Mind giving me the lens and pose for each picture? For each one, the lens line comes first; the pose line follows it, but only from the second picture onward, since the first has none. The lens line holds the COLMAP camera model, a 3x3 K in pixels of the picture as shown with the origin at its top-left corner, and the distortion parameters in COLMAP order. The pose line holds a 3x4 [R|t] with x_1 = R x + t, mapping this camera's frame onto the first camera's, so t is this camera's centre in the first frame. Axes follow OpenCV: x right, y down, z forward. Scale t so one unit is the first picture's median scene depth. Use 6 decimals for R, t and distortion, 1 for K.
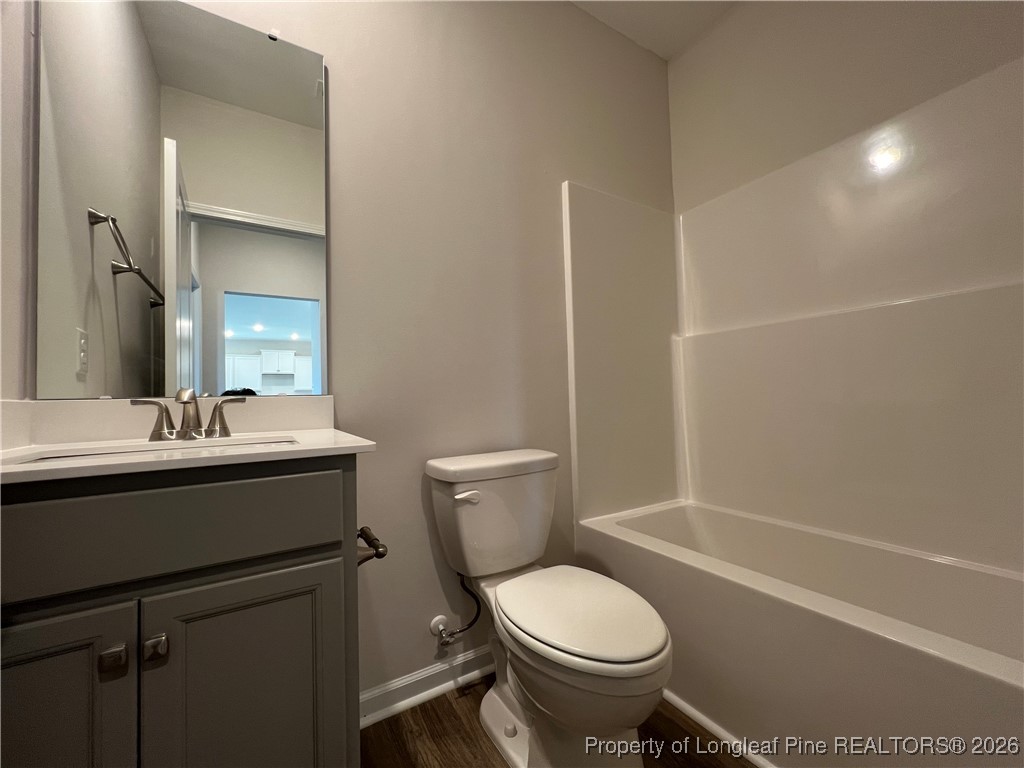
lens RADIAL K [[408.6, 0, 512.9], [0, 408.6, 381.5], [0, 0, 1]] dist [-0.001852, 0.000885]
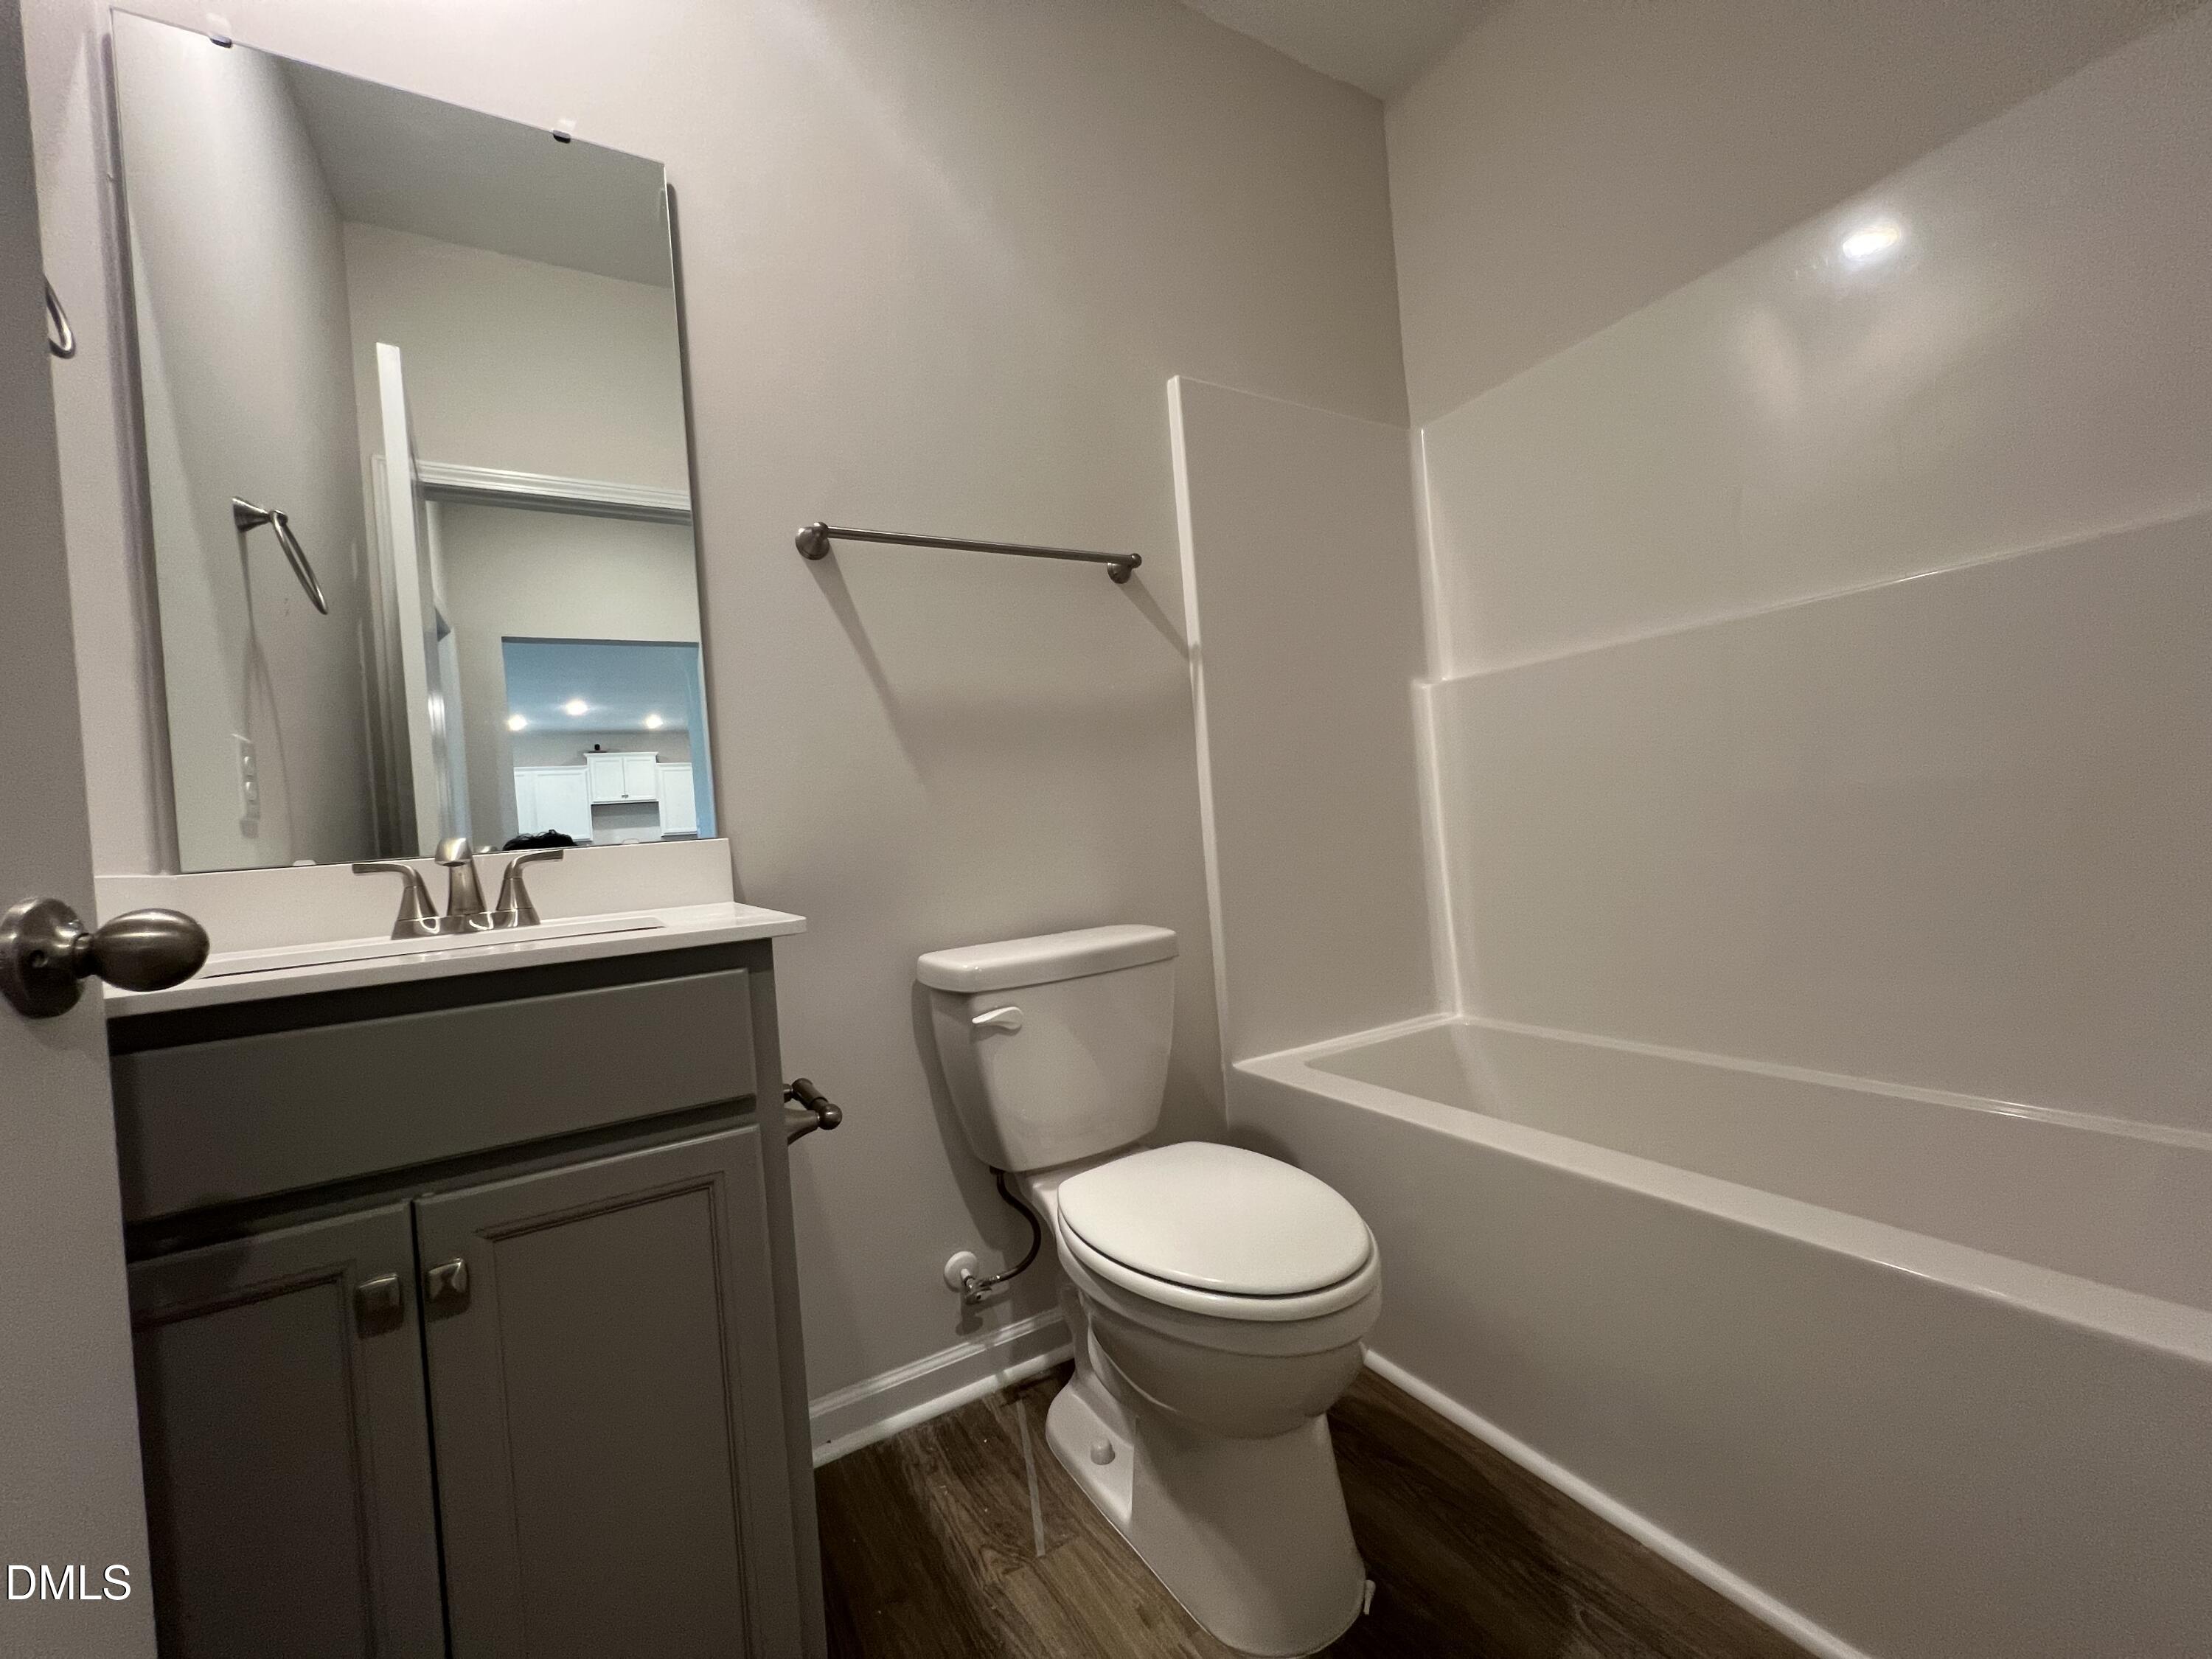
lens RADIAL K [[882.6, 0, 1103.9], [0, 882.6, 824.2], [0, 0, 1]] dist [-0.001852, 0.000885]
pose [[0.998357, -0.052009, -0.024070, 0.062100], [0.052836, 0.997985, 0.035126, 0.002676], [0.022195, -0.036340, 0.999093, -0.104558]]
